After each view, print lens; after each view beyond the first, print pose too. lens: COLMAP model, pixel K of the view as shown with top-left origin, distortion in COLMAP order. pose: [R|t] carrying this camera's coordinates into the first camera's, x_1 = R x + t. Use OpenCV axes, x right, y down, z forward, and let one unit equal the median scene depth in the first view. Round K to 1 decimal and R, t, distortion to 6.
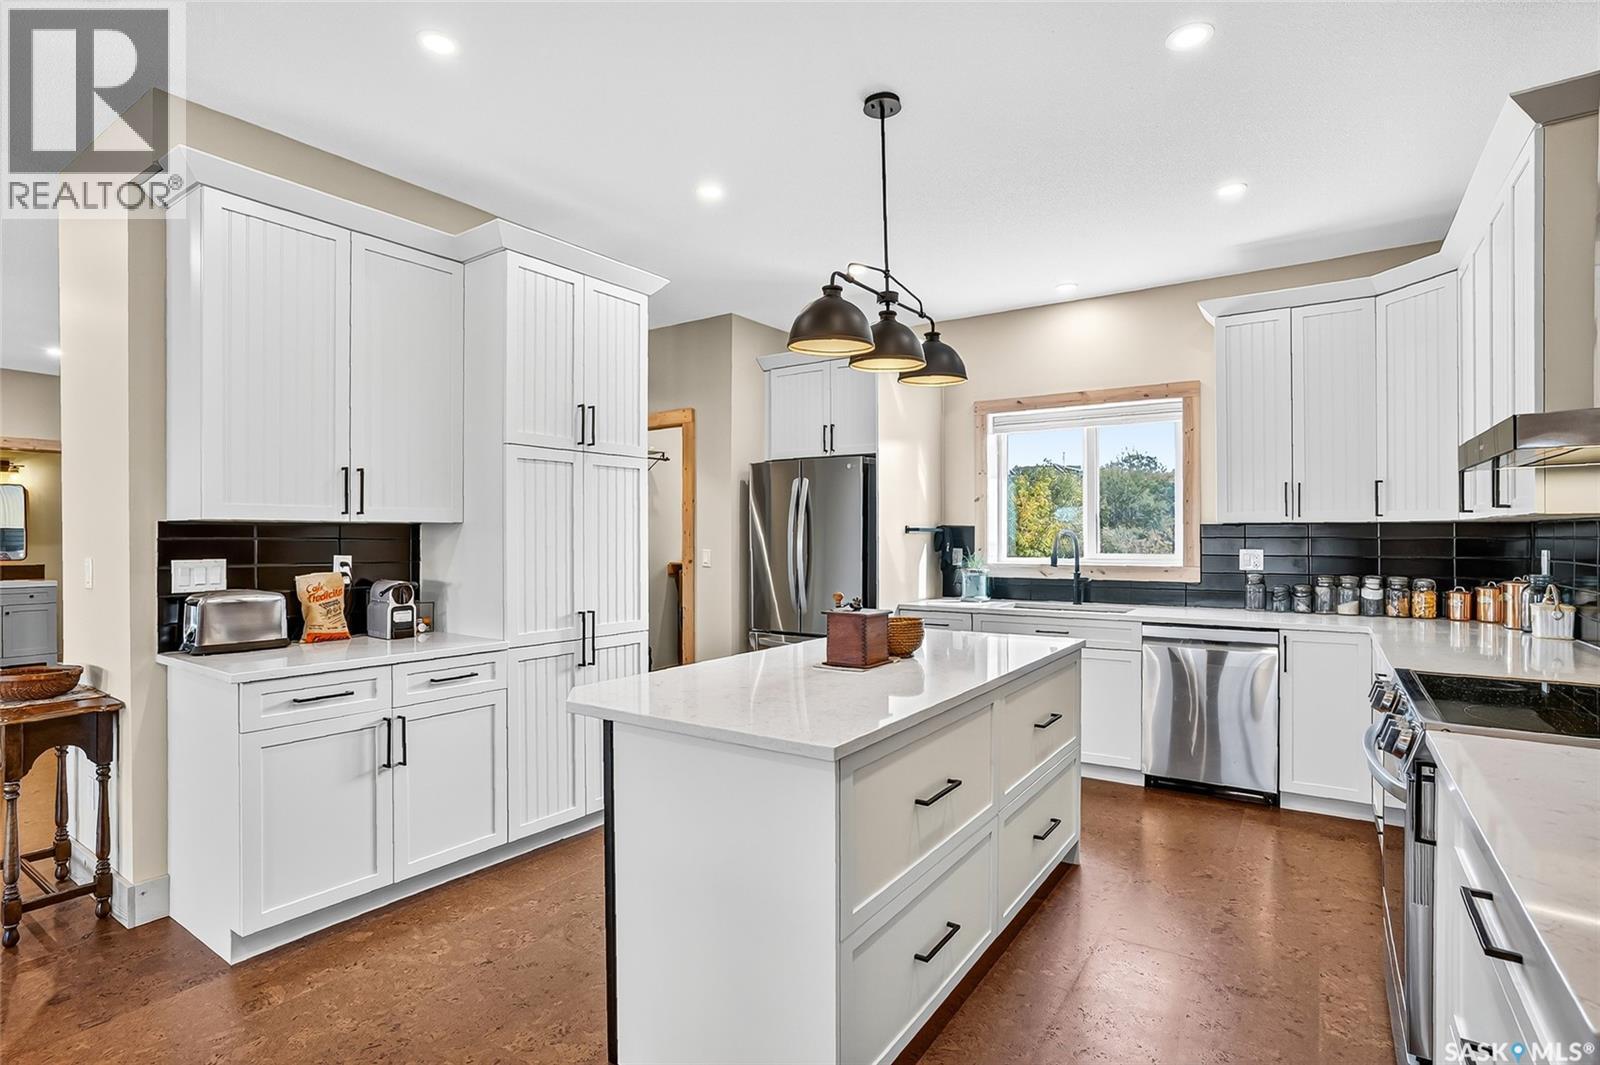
lens RADIAL K [[802.3, 0, 813.5], [0, 802.3, 535.9], [0, 0, 1]] dist [-0.001672, 0.000277]
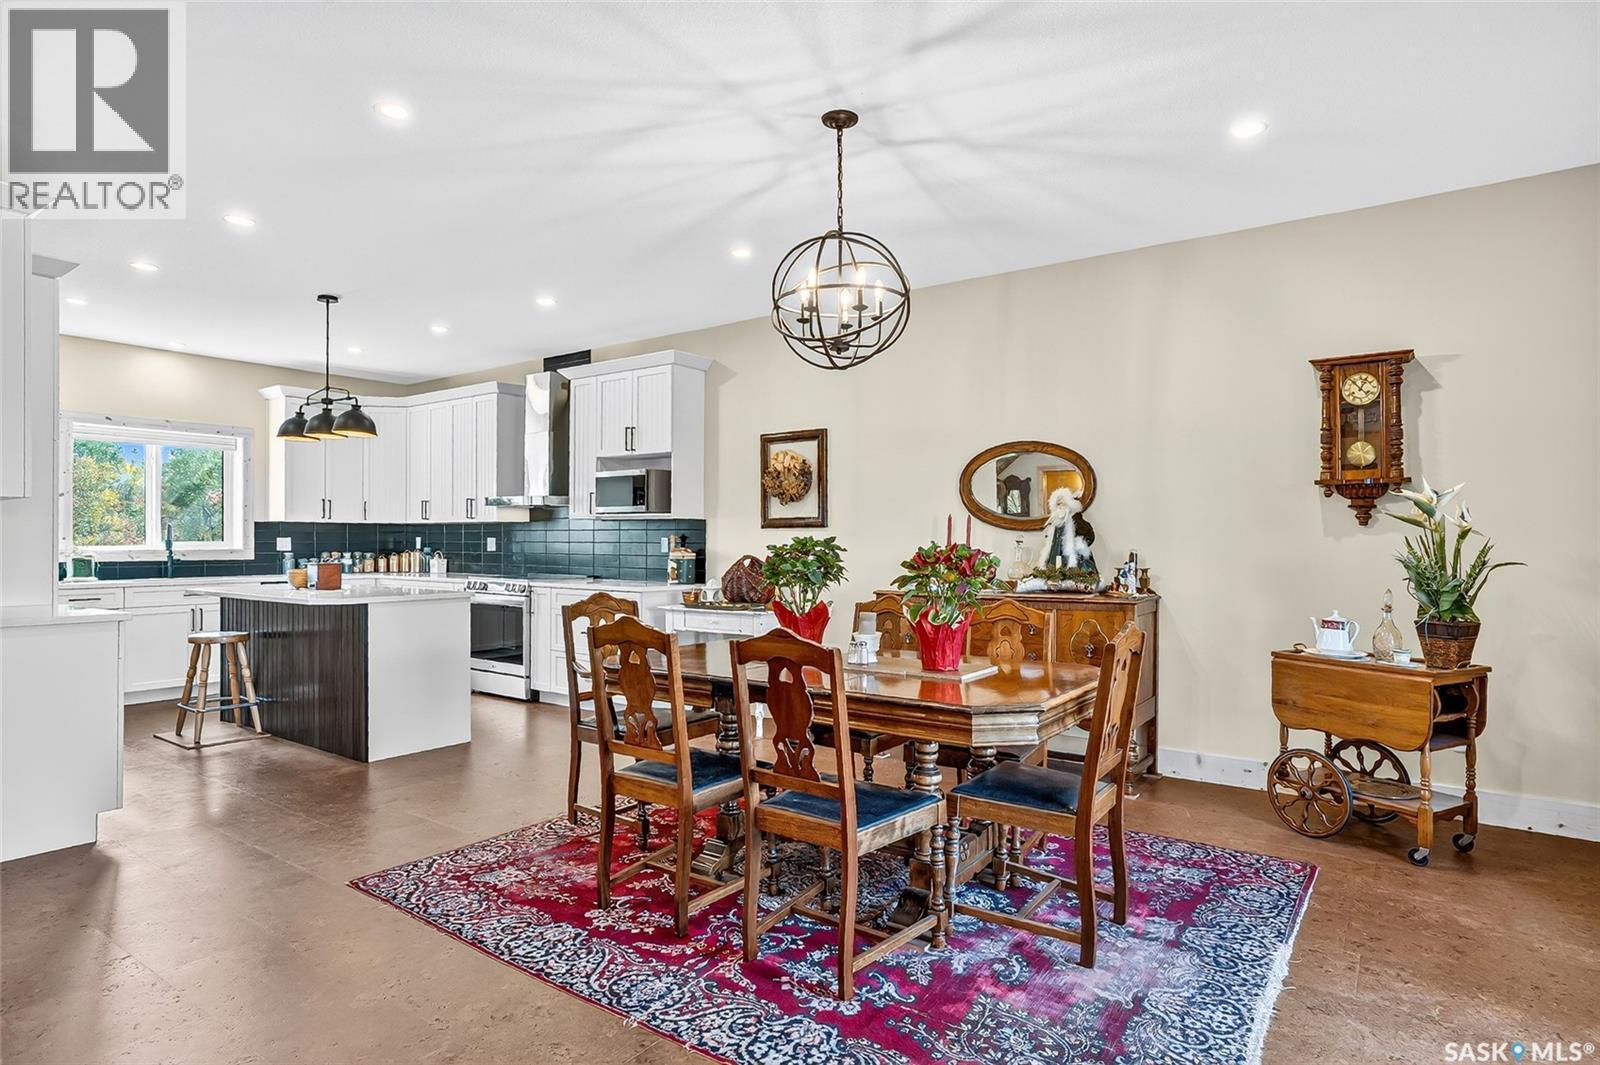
lens RADIAL K [[873.6, 0, 759.8], [0, 873.6, 541.8], [0, 0, 1]] dist [-0.000072, 0.002051]
pose [[0.110220, -0.004471, 0.993897, -1.073984], [-0.009165, 0.999943, 0.005514, 0.006246], [-0.993865, -0.009717, 0.110172, -0.152513]]
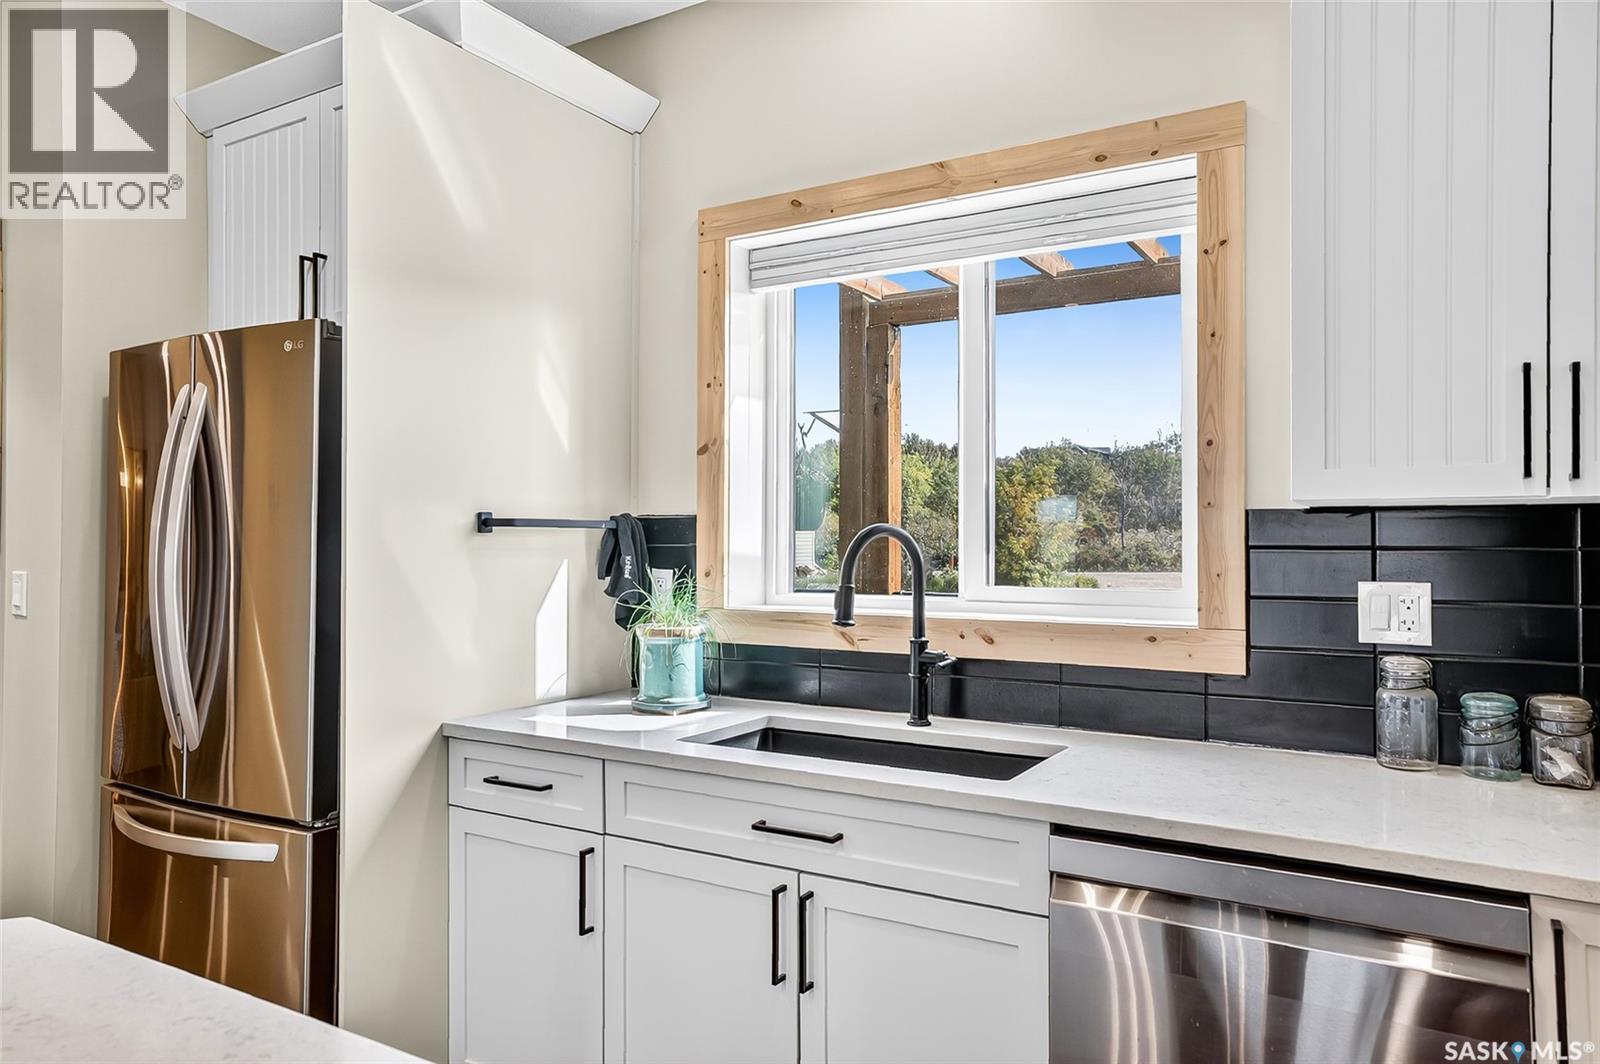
lens RADIAL K [[1050.1, 0, 790.8], [0, 1050.1, 527.7], [0, 0, 1]] dist [0.033108, -0.000418]
pose [[0.999739, 0.004601, 0.022390, 0.270457], [-0.004349, 0.999927, -0.011293, -0.000284], [-0.022440, 0.011193, 0.999686, 0.536461]]
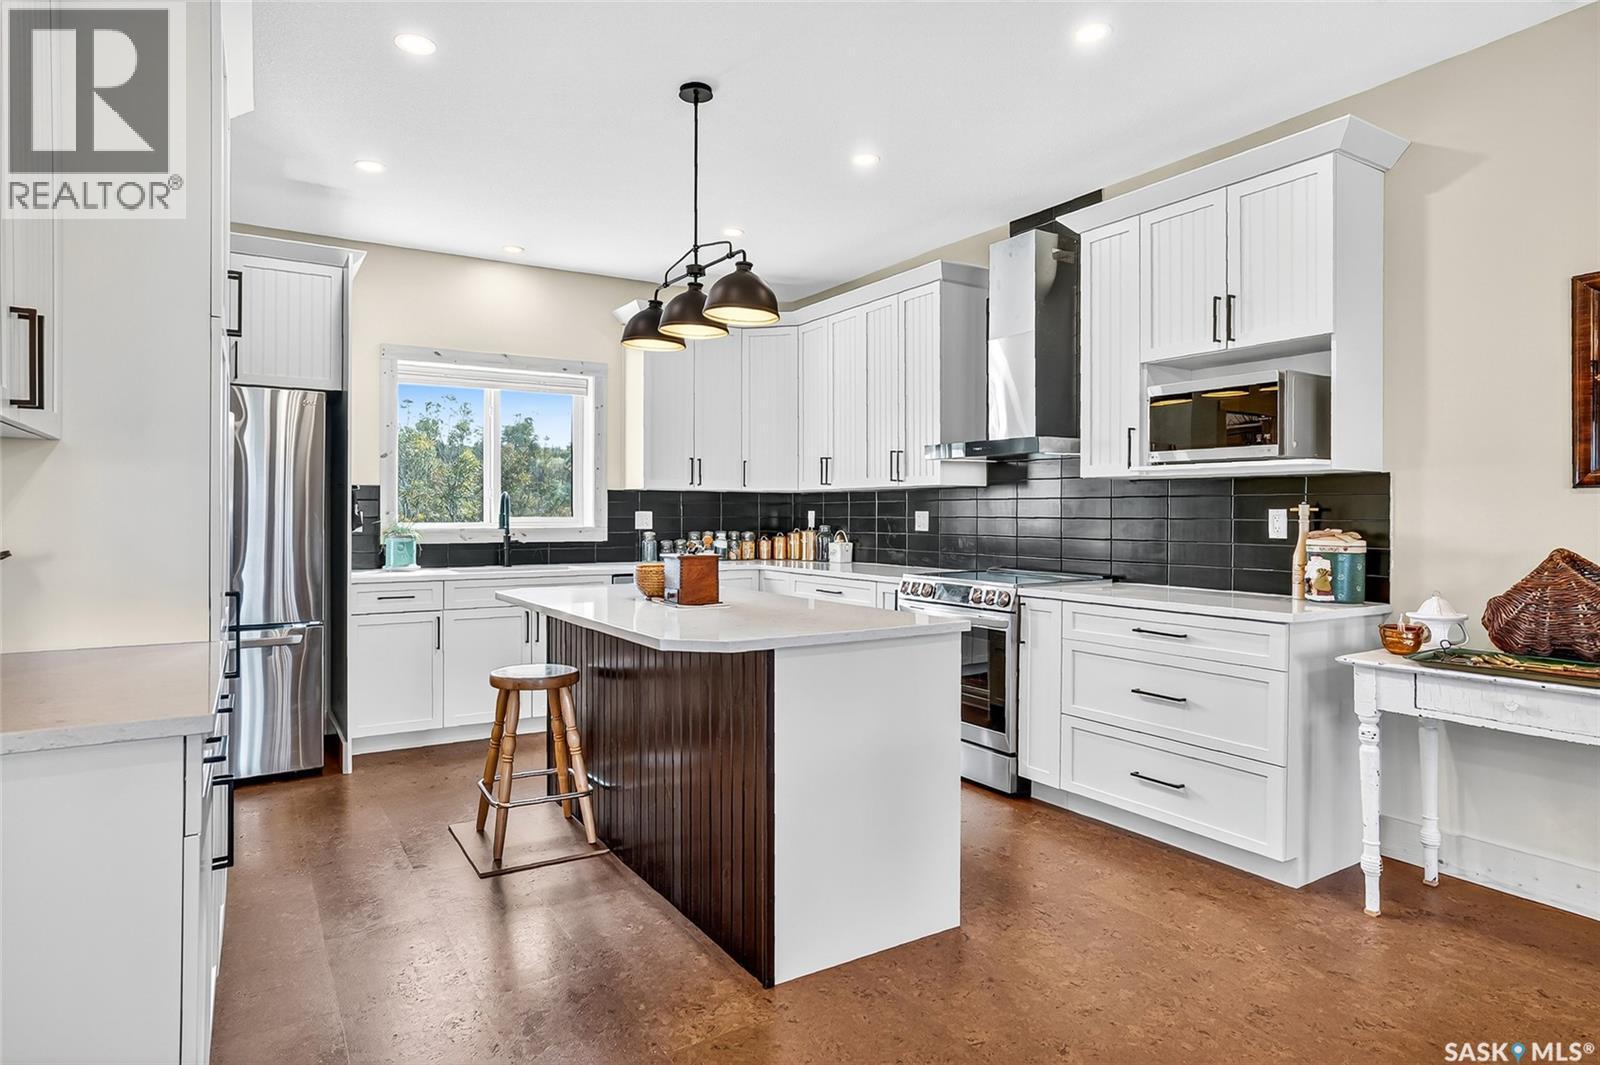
lens RADIAL K [[873.6, 0, 789.2], [0, 873.6, 520.5], [0, 0, 1]] dist [-0.000072, 0.002051]
pose [[0.449797, -0.007134, 0.893102, -0.509081], [-0.007370, 0.999904, 0.011698, 0.012243], [-0.893101, -0.011844, 0.449701, 0.206962]]
